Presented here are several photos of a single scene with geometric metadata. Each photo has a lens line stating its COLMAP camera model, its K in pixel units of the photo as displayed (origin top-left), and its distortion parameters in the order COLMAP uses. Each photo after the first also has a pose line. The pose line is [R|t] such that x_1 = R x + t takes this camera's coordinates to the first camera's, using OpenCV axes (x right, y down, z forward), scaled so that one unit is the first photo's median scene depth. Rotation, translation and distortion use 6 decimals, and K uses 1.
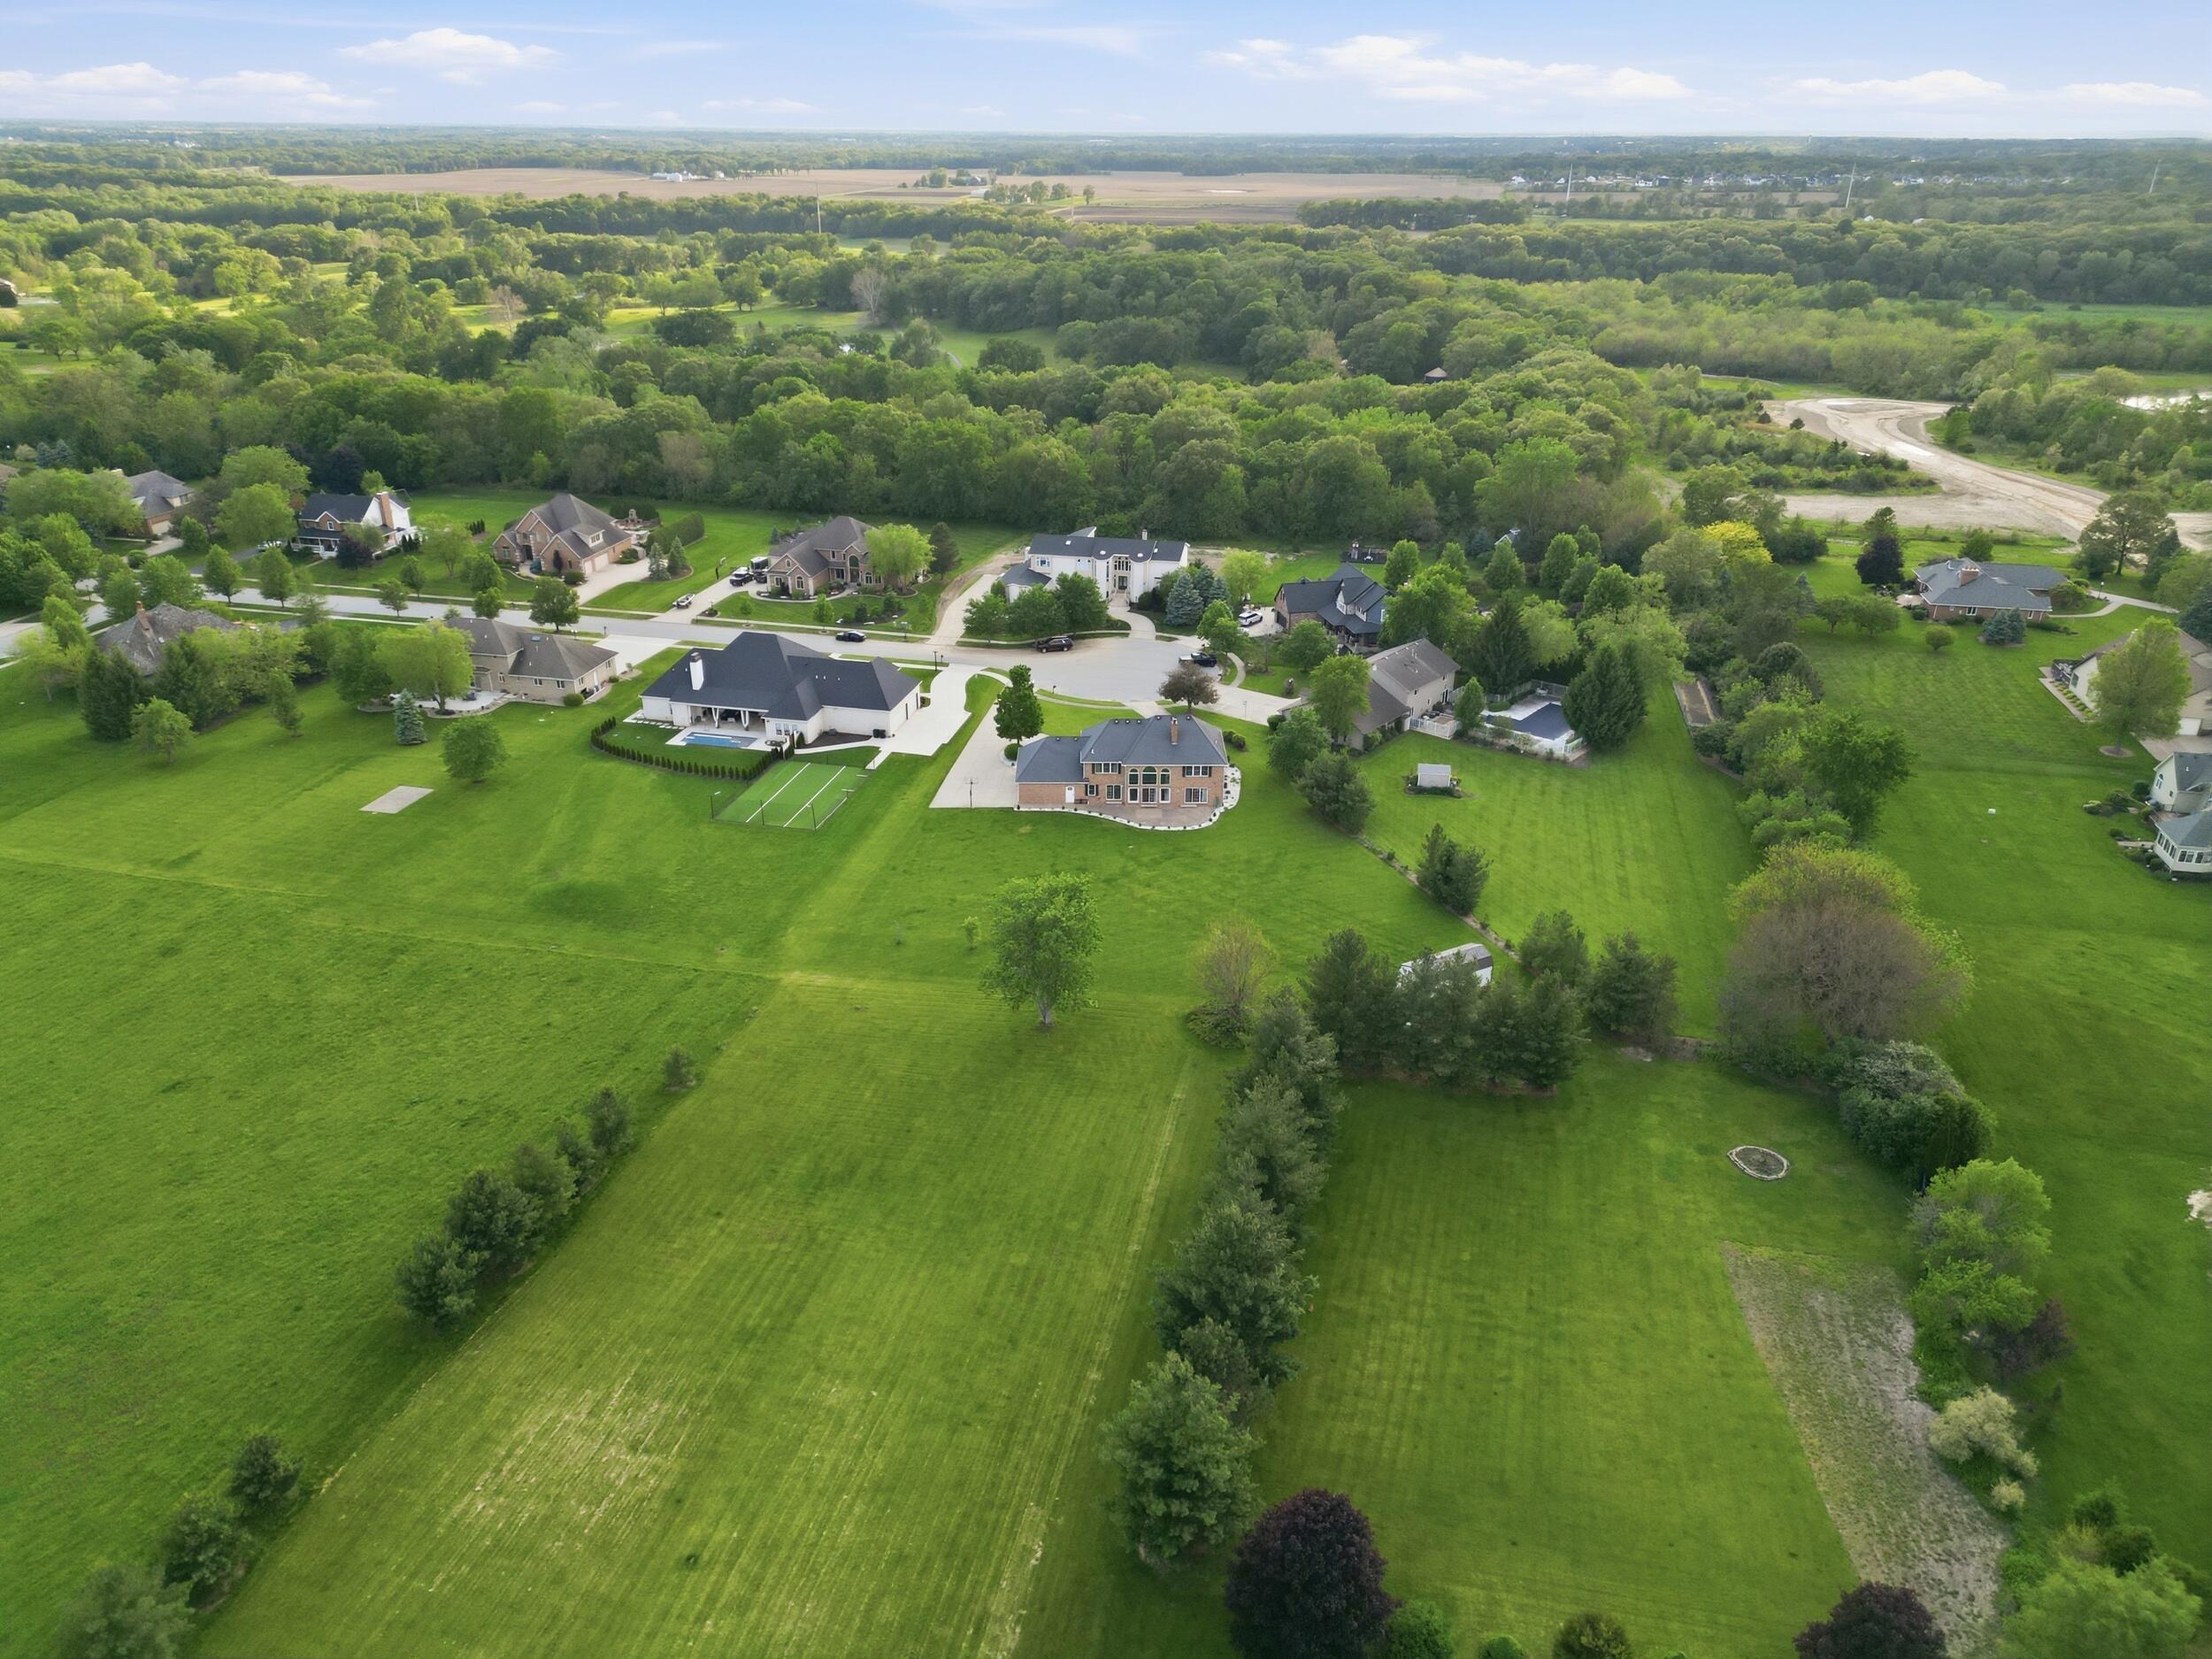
lens RADIAL K [[1518.5, 0, 1107.2], [0, 1518.5, 867.1], [0, 0, 1]] dist [0.074555, -0.064549]
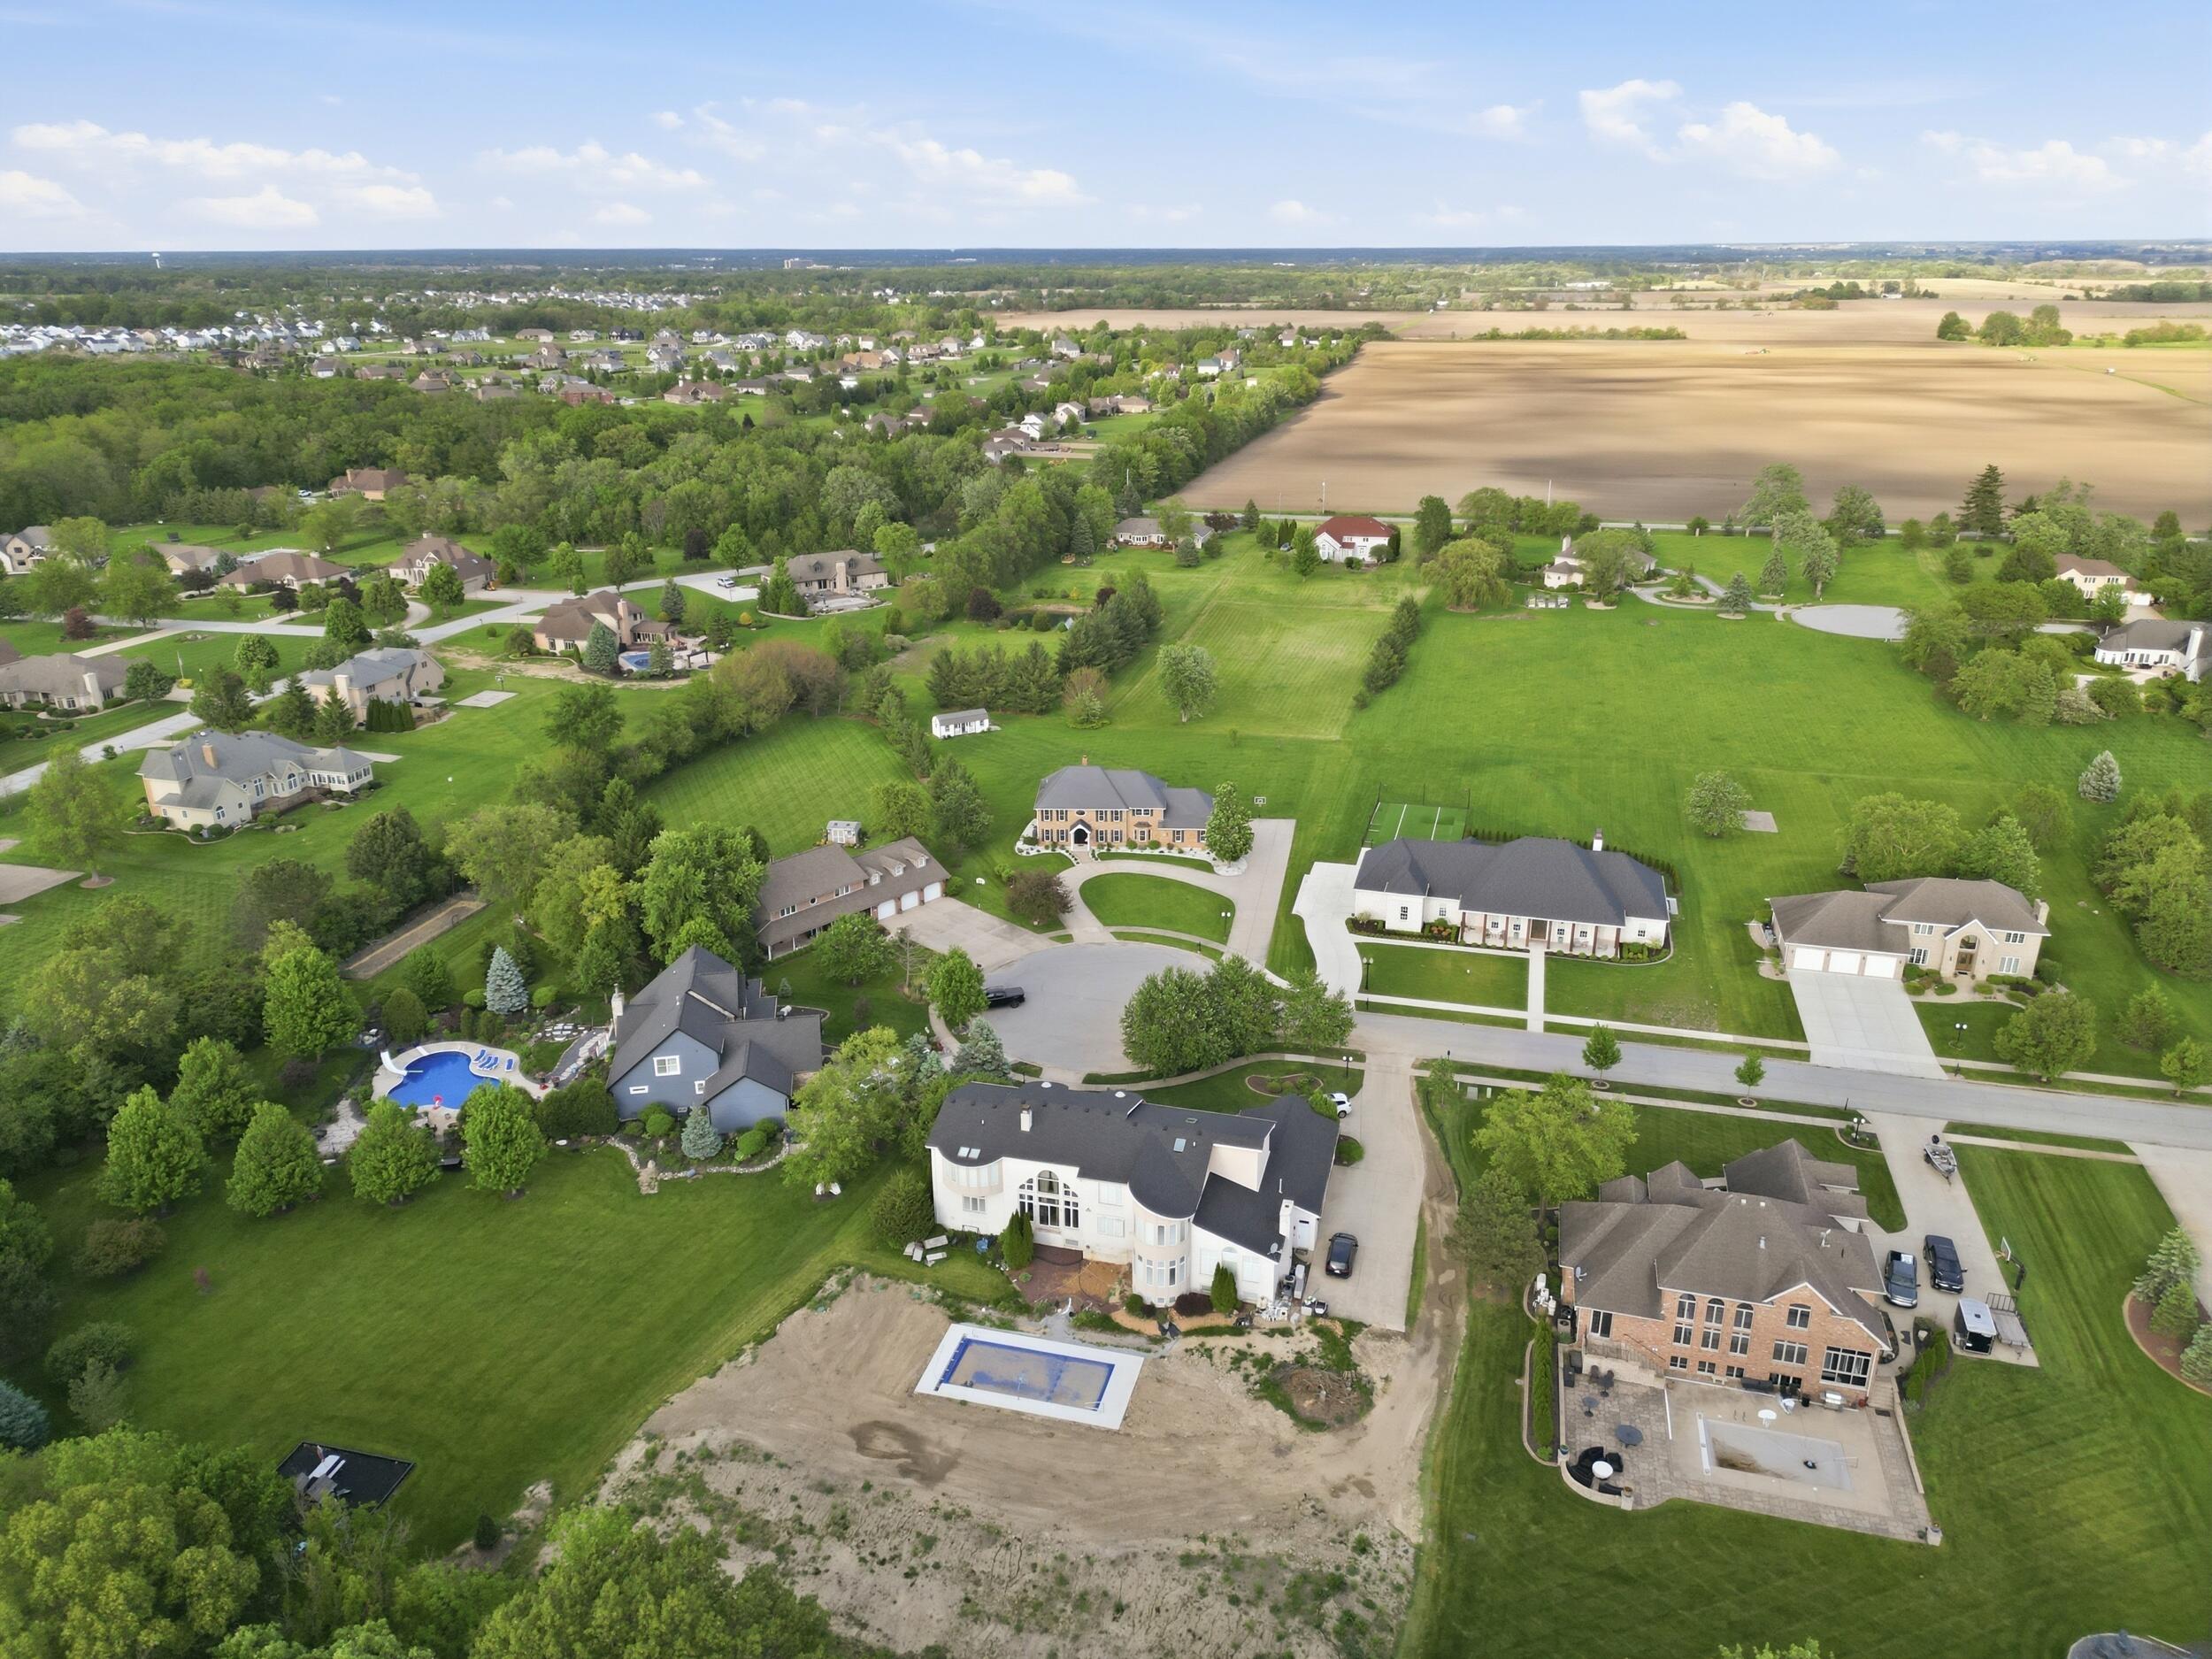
lens RADIAL K [[1518.5, 0, 1107.2], [0, 1518.5, 867.1], [0, 0, 1]] dist [0.074555, -0.064549]
pose [[-0.998568, -0.021698, 0.048896, -0.021610], [0.021694, 0.671244, 0.740919, -0.625898], [-0.048898, 0.740919, -0.669812, 1.285534]]
